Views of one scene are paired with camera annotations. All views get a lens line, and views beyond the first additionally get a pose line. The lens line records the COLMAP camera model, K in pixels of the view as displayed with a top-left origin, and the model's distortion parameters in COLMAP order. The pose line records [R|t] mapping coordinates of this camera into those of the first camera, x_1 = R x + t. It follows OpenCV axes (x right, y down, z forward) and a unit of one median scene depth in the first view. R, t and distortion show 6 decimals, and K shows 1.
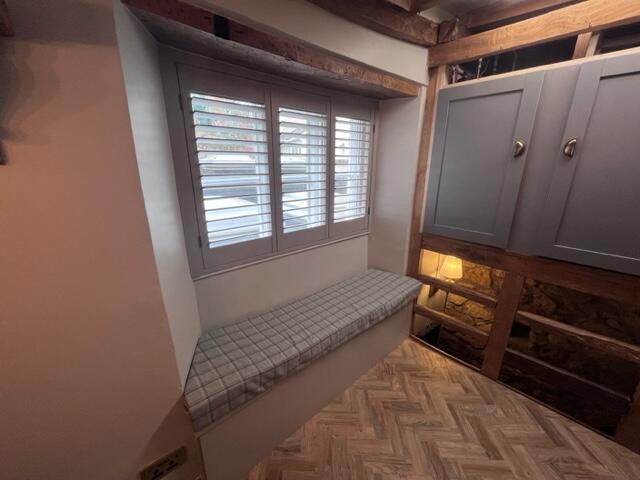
lens RADIAL K [[260.7, 0, 320.0], [0, 260.7, 240.0], [0, 0, 1]] dist [0.000503, 0.000191]
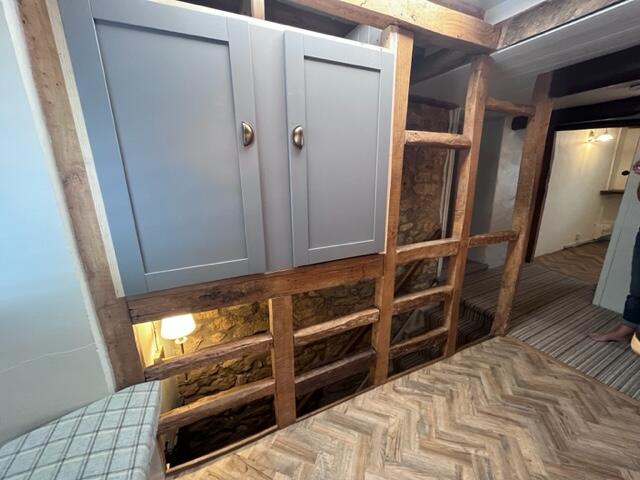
lens RADIAL K [[260.7, 0, 320.0], [0, 260.7, 240.0], [0, 0, 1]] dist [0.000503, 0.000191]
pose [[0.315629, -0.257723, 0.913213, 0.100223], [0.285223, 0.943669, 0.167738, -0.124410], [-0.905001, 0.207526, 0.371358, 0.534572]]
